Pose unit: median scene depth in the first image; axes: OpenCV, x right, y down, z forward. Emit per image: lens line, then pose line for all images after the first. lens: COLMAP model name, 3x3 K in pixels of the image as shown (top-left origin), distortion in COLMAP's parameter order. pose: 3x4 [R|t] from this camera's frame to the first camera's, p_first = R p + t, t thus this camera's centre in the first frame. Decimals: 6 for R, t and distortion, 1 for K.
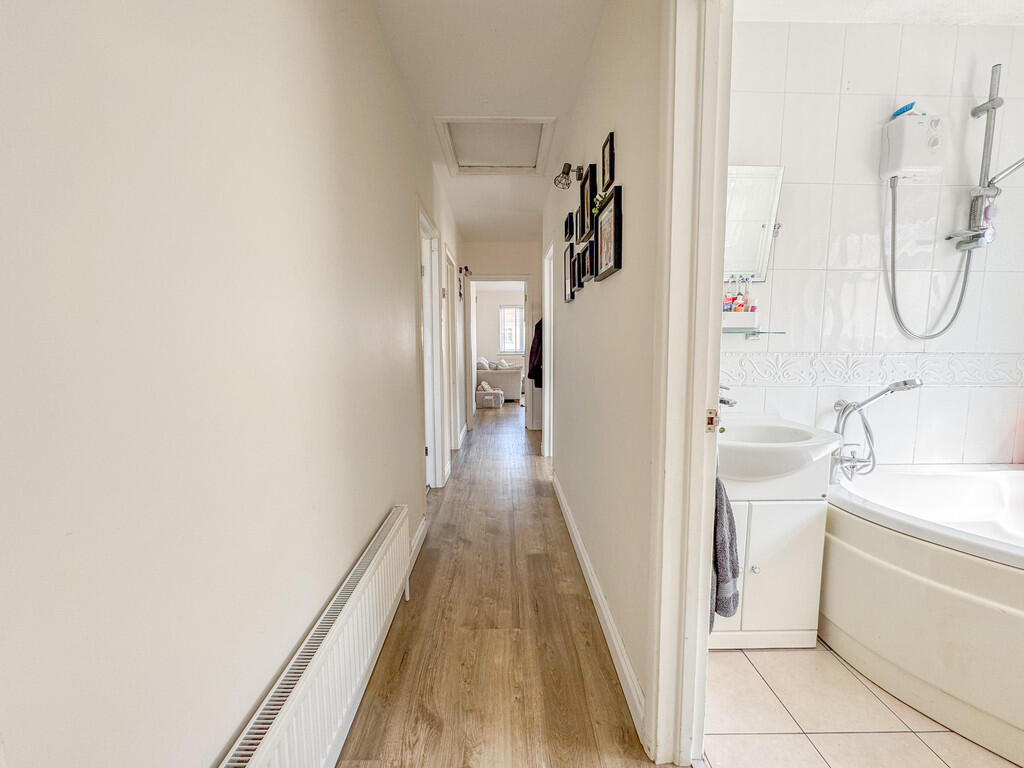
lens RADIAL K [[416.7, 0, 512.0], [0, 416.7, 384.0], [0, 0, 1]] dist [-0.001326, -0.000010]
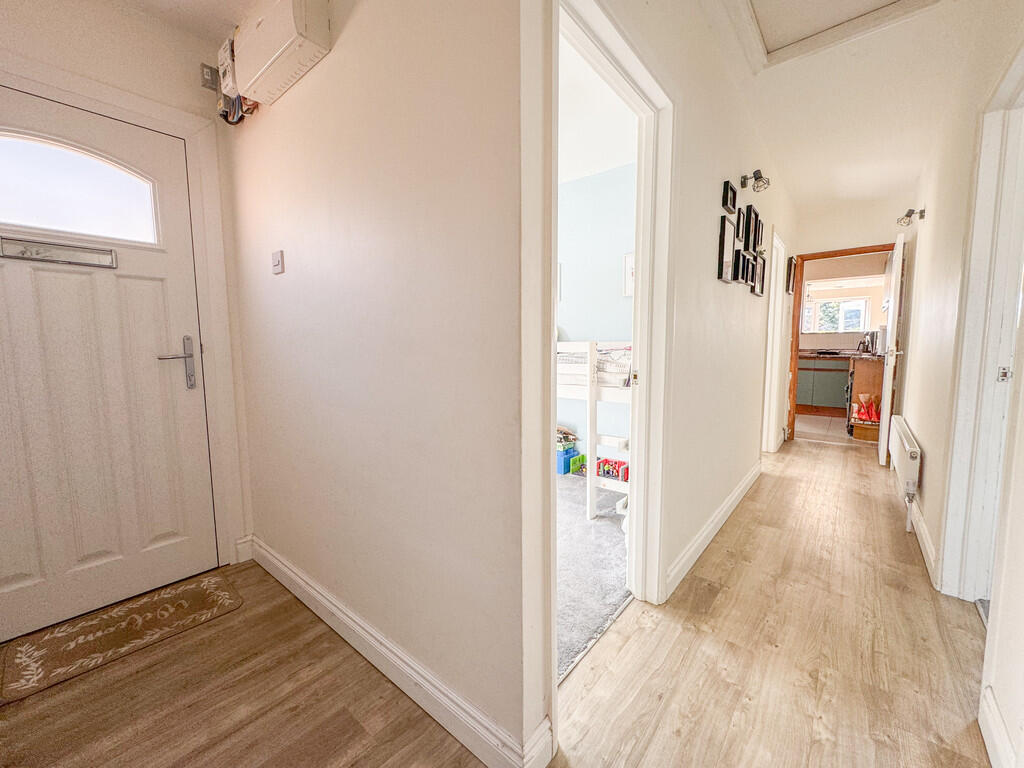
lens RADIAL K [[416.7, 0, 512.0], [0, 416.7, 384.0], [0, 0, 1]] dist [-0.001326, -0.000010]
pose [[-0.761059, -0.053476, 0.646475, -0.070298], [0.076944, 0.982119, 0.171822, -0.115553], [-0.644103, 0.180509, -0.743335, 1.394005]]
